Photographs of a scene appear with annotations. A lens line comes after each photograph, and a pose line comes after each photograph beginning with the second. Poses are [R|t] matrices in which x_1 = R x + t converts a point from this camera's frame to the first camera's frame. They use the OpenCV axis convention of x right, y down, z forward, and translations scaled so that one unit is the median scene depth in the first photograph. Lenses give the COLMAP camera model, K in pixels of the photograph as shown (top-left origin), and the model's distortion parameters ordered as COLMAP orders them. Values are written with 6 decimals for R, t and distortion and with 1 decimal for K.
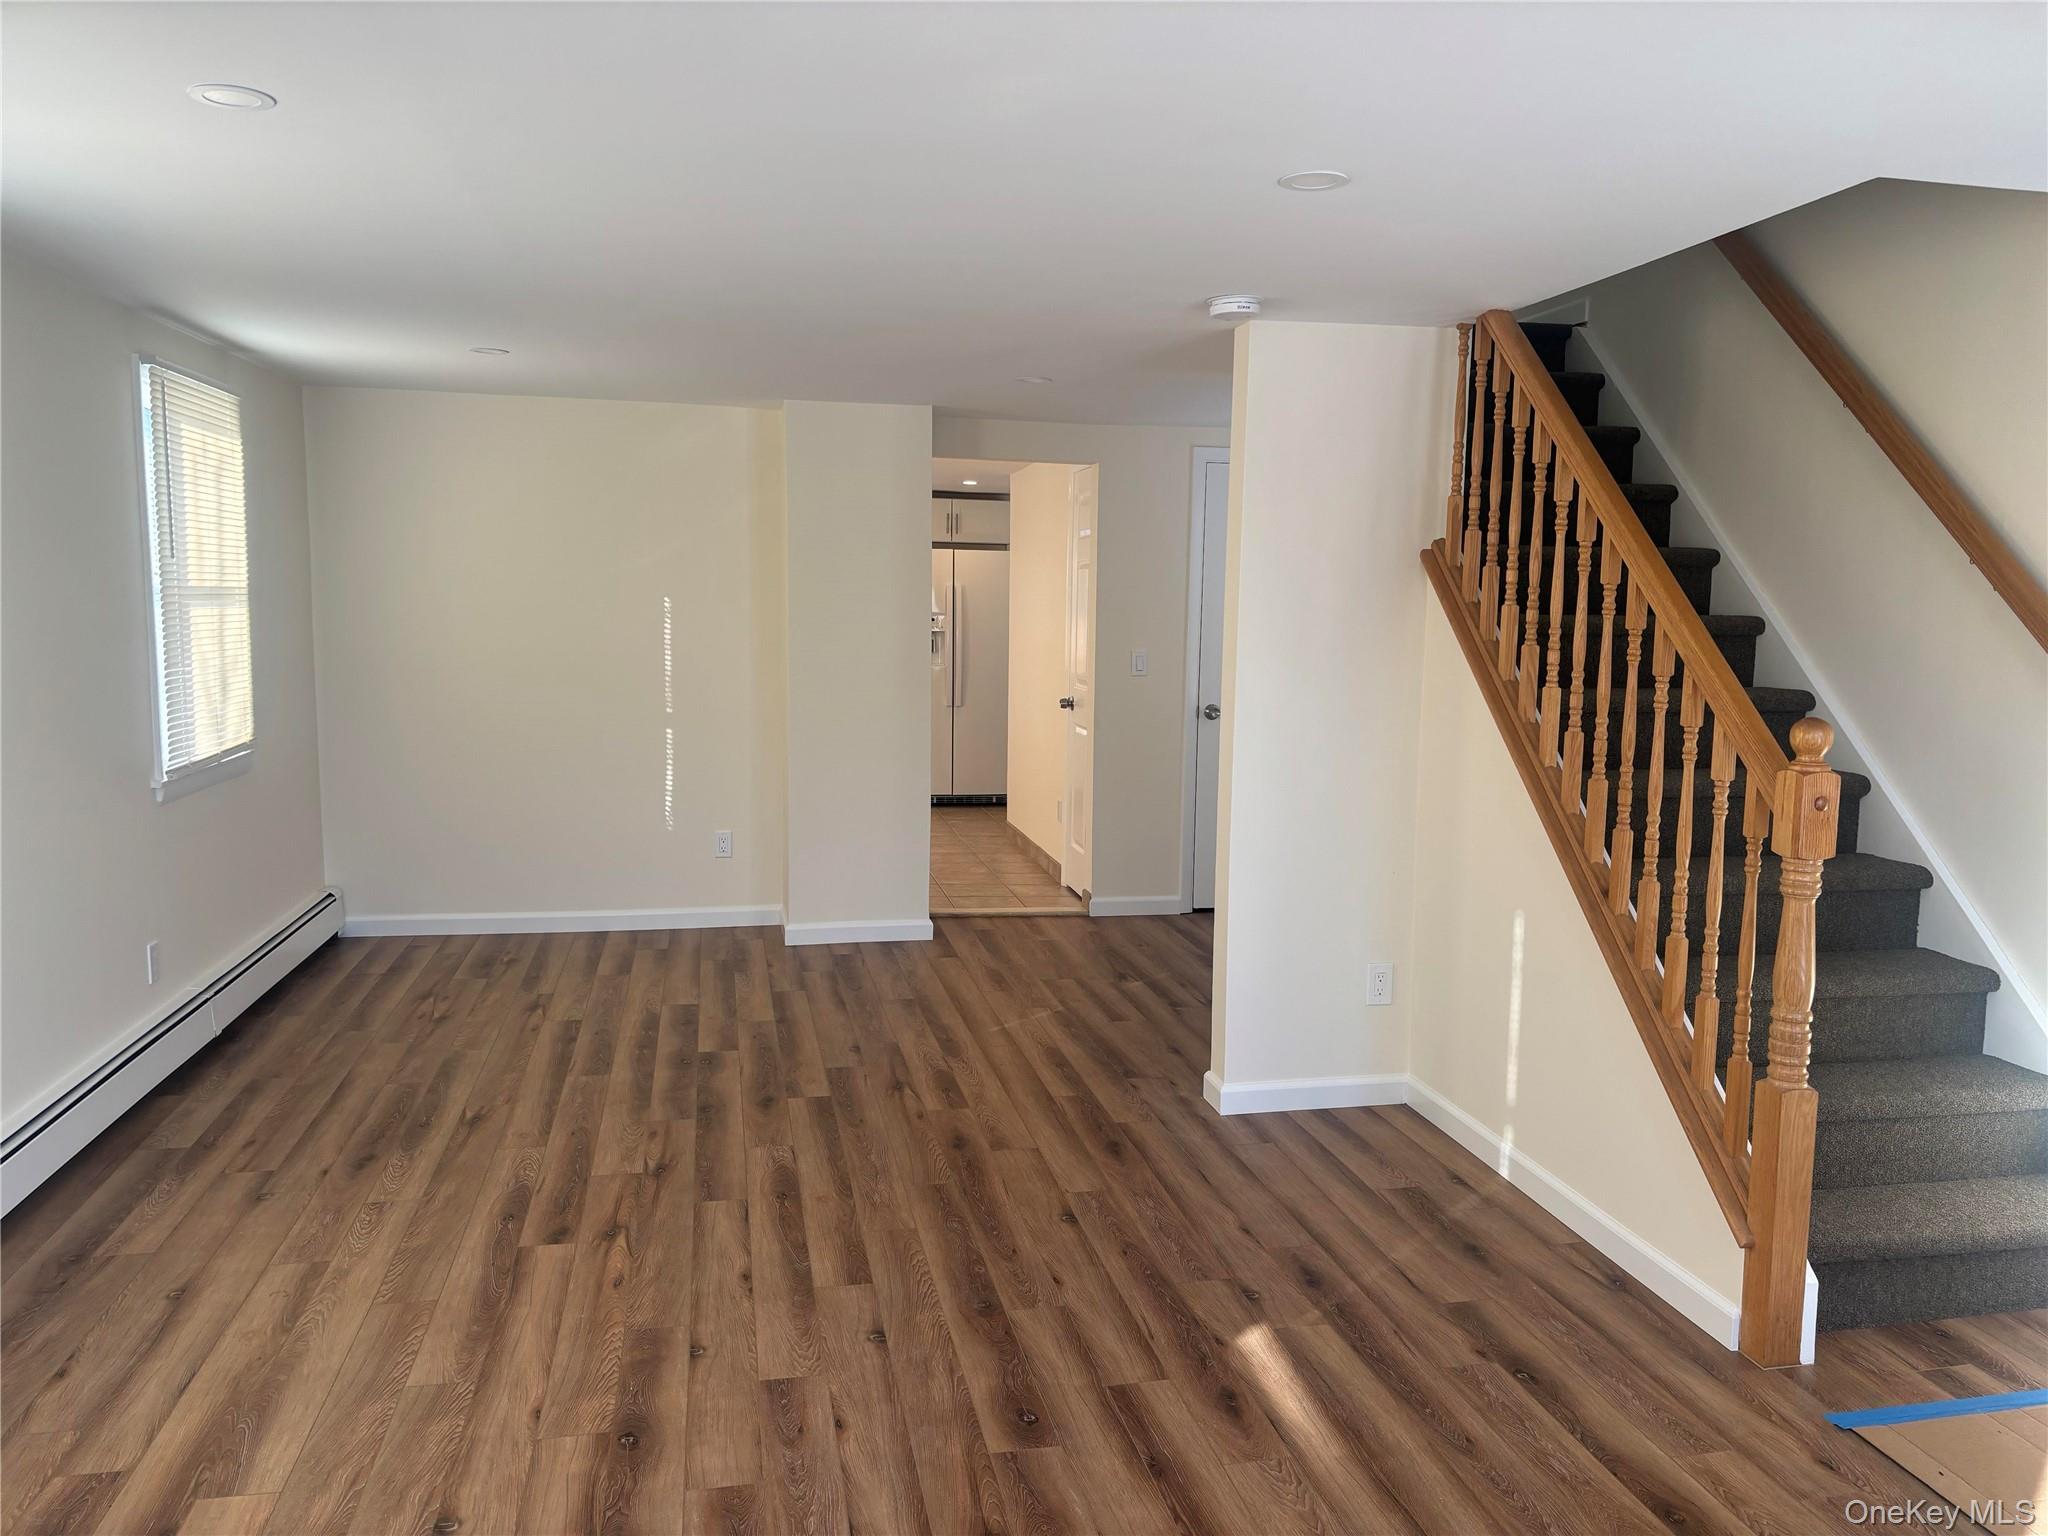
lens RADIAL K [[1543.6, 0, 1024.3], [0, 1543.6, 767.7], [0, 0, 1]] dist [0.006529, -0.000173]
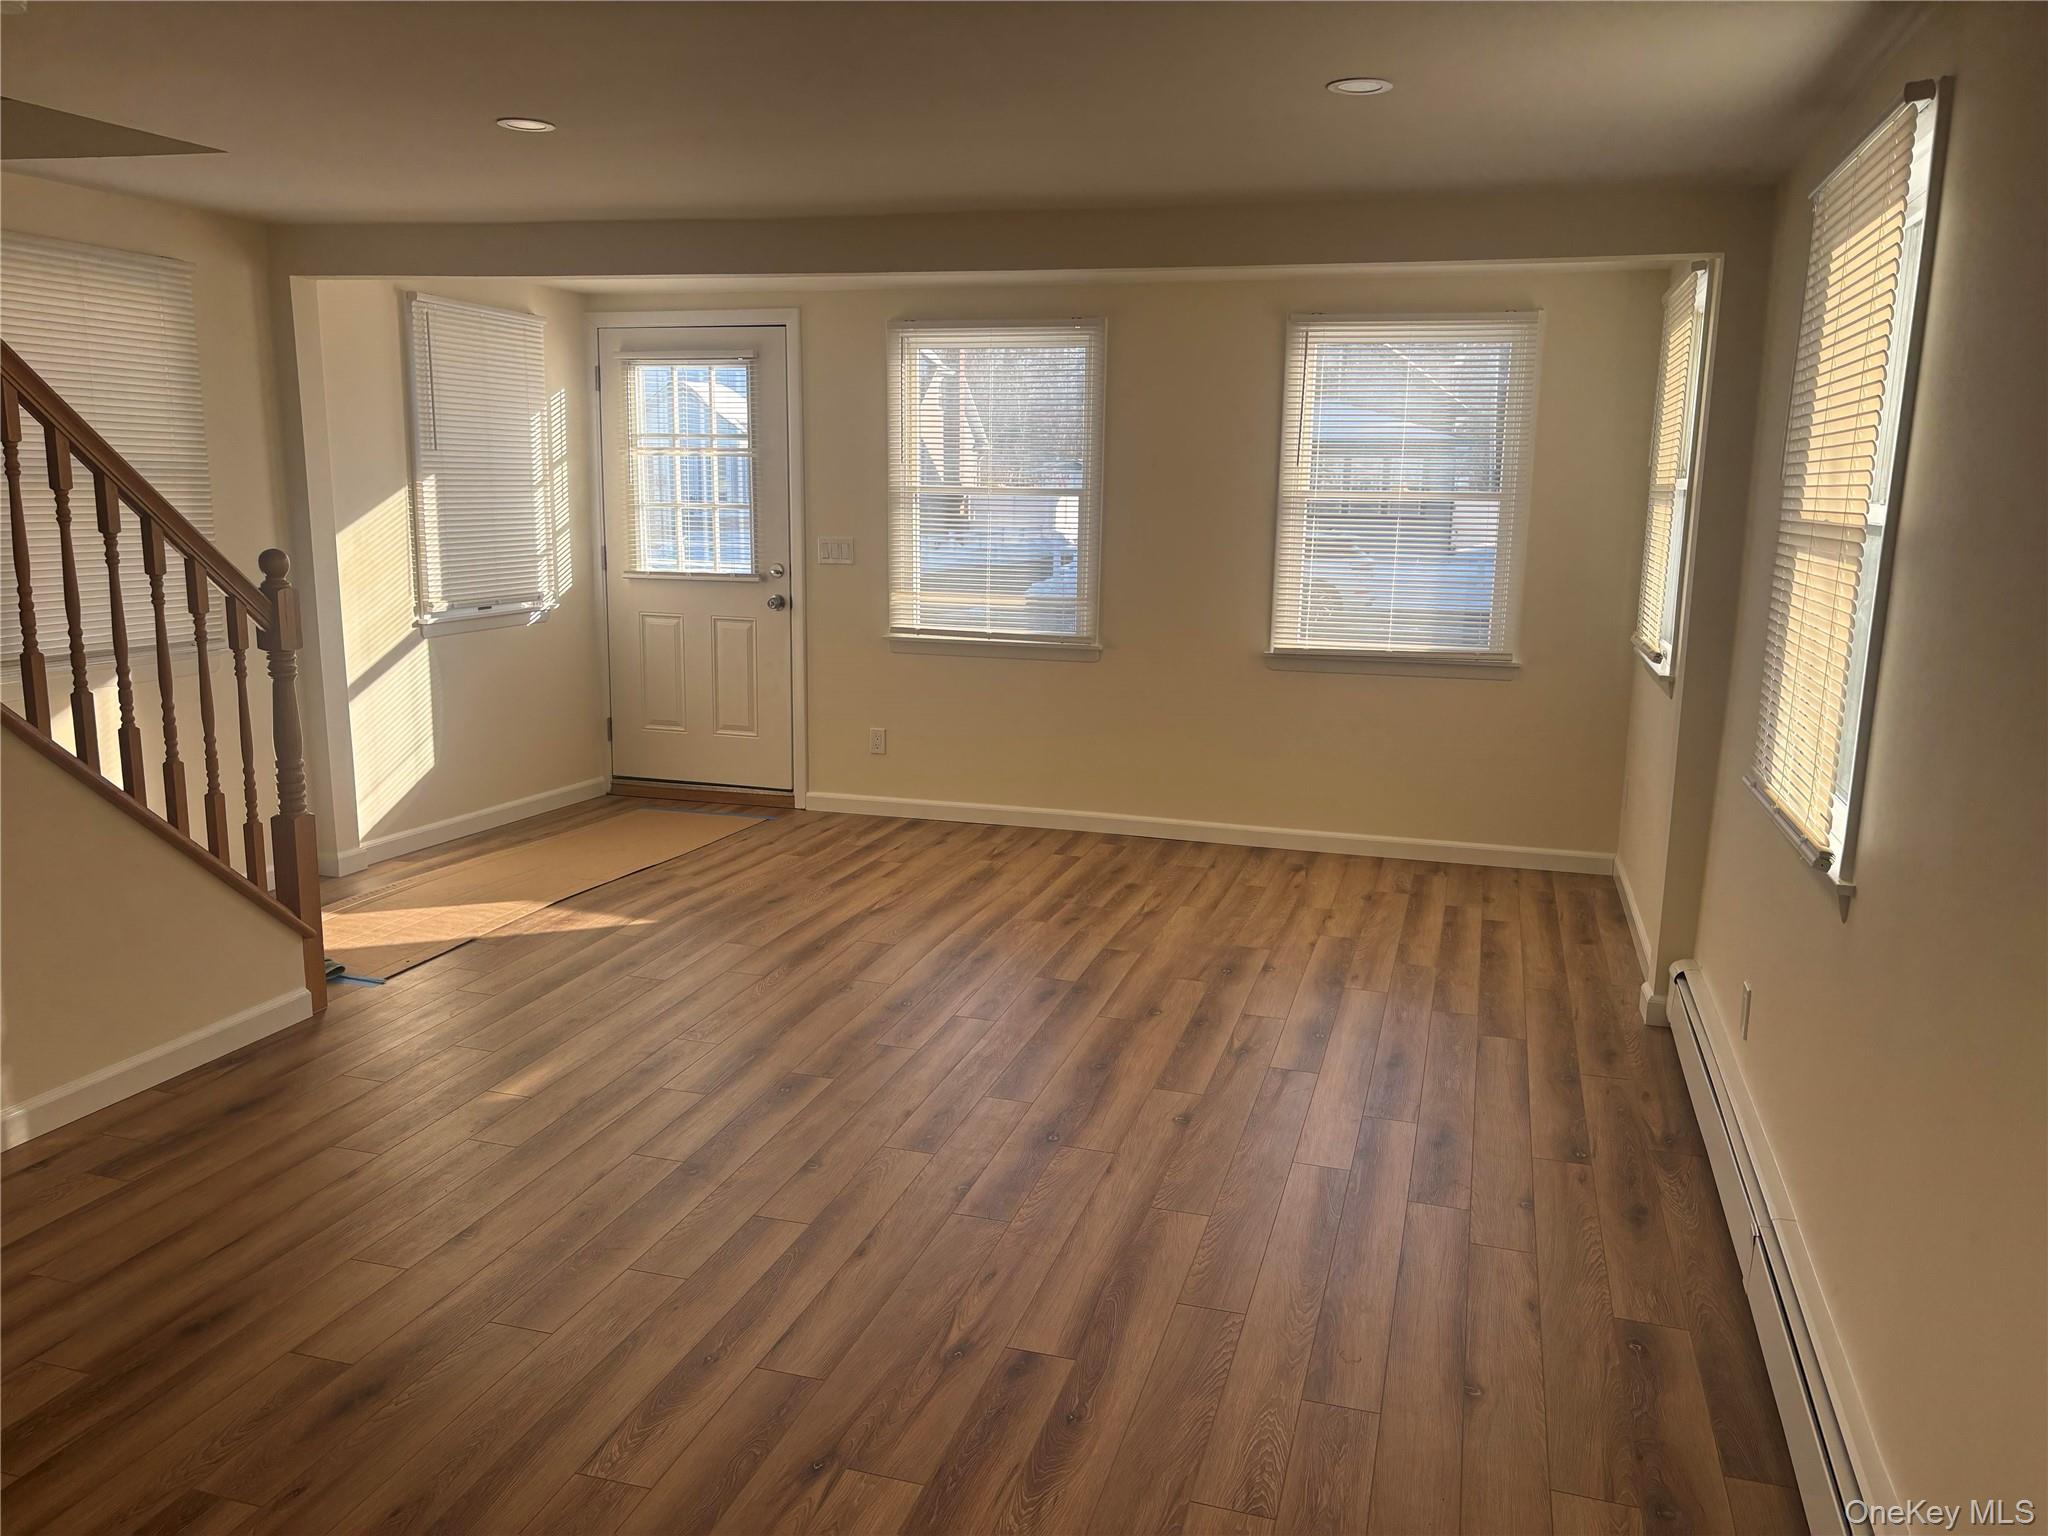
lens RADIAL K [[1543.6, 0, 1023.1], [0, 1543.6, 771.6], [0, 0, 1]] dist [0.006529, -0.000173]
pose [[-0.881491, -0.125155, 0.455313, -0.643358], [0.014577, 0.956564, 0.291159, -0.204839], [-0.471976, 0.263291, -0.841378, 1.646378]]
